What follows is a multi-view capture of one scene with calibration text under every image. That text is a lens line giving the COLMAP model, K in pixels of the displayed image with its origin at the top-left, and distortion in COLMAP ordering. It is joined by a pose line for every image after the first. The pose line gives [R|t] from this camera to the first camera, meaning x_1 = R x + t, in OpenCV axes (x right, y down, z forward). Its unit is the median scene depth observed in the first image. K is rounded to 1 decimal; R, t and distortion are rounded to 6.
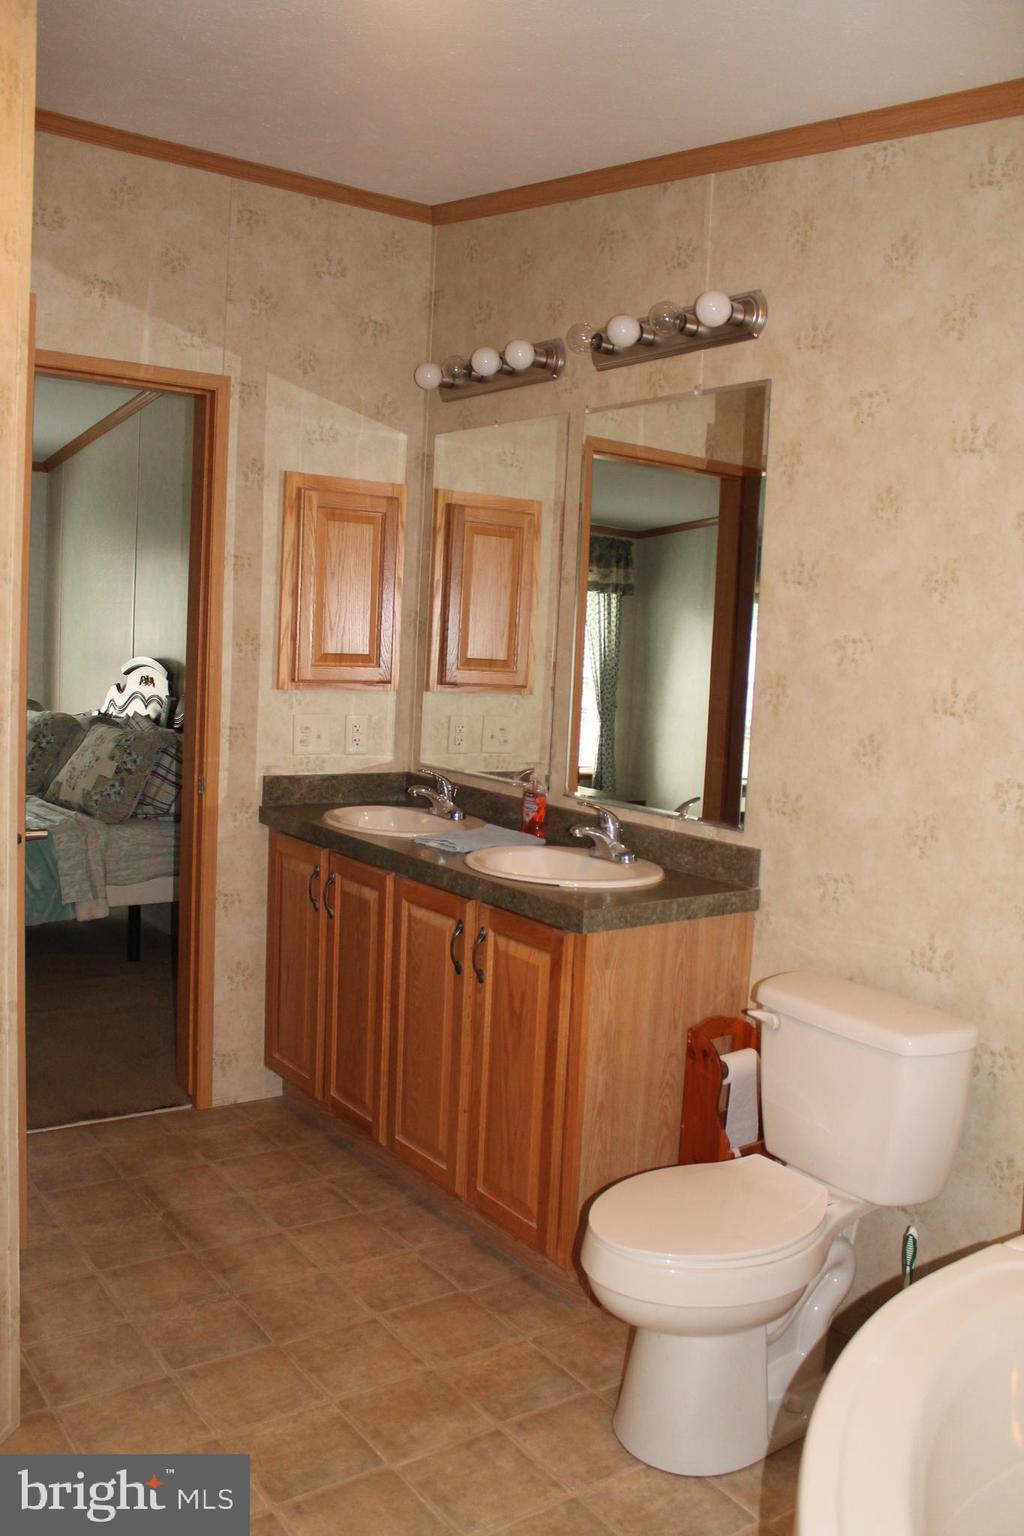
lens RADIAL K [[1294.0, 0, 505.8], [0, 1294.0, 765.3], [0, 0, 1]] dist [-0.074932, 0.015977]
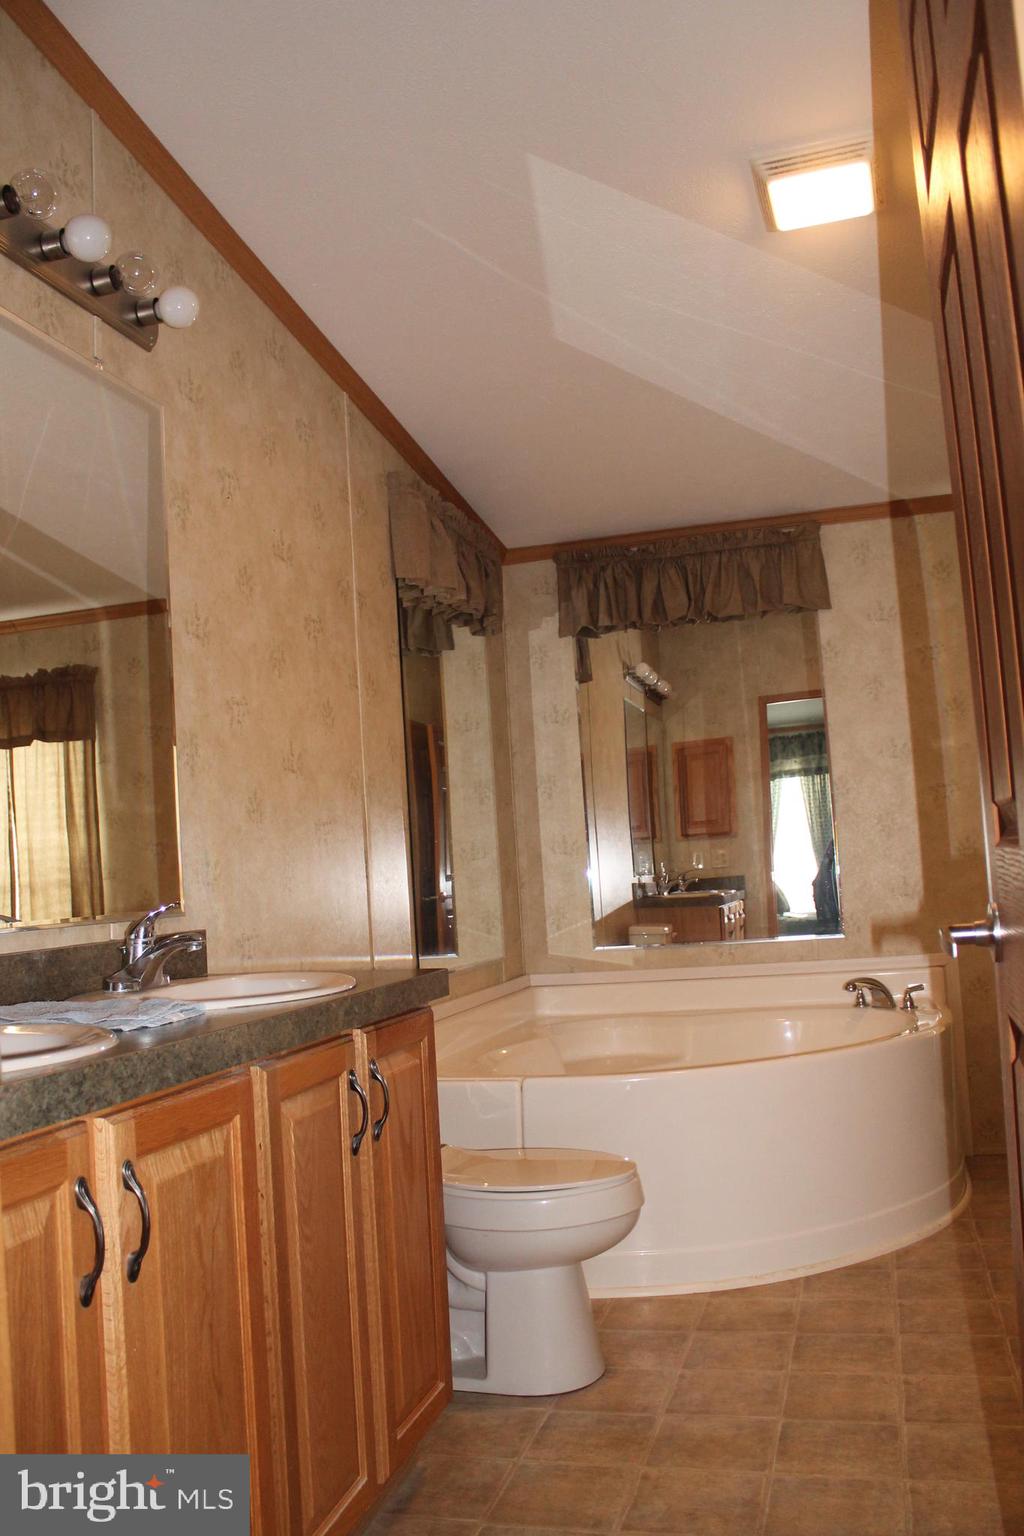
lens RADIAL K [[1294.0, 0, 507.1], [0, 1294.0, 773.9], [0, 0, 1]] dist [-0.074932, 0.015977]
pose [[-0.629087, 0.048613, 0.775813, -0.690674], [0.107655, 0.993874, 0.025018, -0.043522], [-0.769844, 0.099258, -0.630466, 1.536237]]
